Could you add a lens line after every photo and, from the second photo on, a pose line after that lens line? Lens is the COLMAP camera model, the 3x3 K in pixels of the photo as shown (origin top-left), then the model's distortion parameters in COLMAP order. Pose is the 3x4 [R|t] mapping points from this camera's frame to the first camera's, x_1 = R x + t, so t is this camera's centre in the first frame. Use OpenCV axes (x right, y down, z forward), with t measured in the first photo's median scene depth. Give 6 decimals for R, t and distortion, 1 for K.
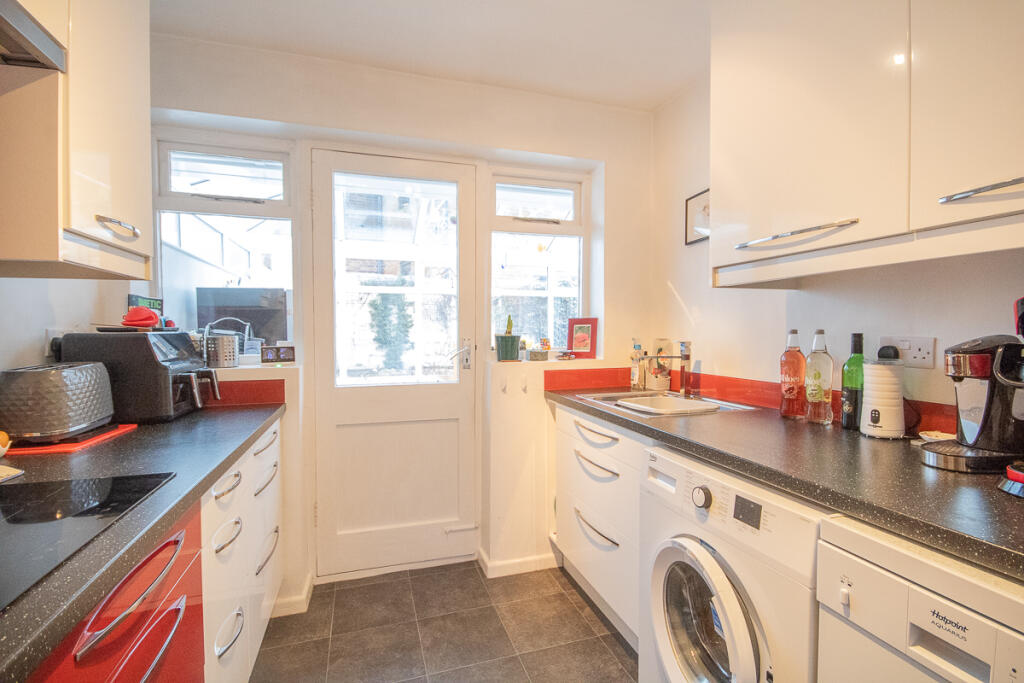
lens RADIAL K [[477.5, 0, 519.0], [0, 477.5, 342.1], [0, 0, 1]] dist [-0.002743, -0.001051]
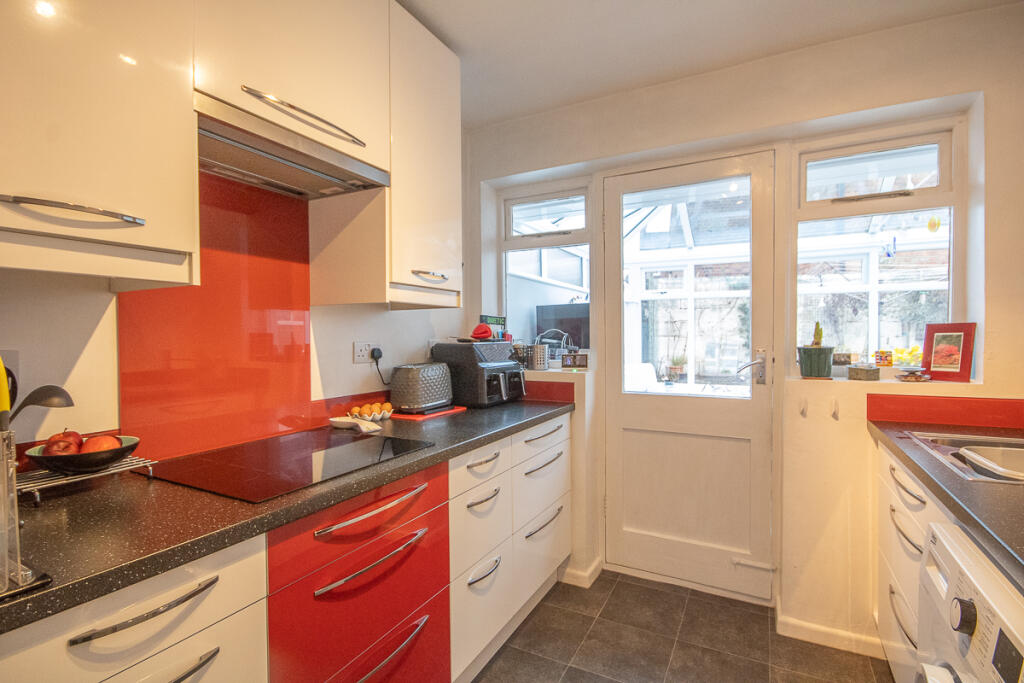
lens RADIAL K [[477.5, 0, 519.0], [0, 477.5, 342.1], [0, 0, 1]] dist [-0.002743, -0.001051]
pose [[0.696848, 0.008025, -0.717174, 0.216707], [-0.013286, 0.999910, -0.001720, -0.014686], [0.717095, 0.010726, 0.696892, 0.073764]]
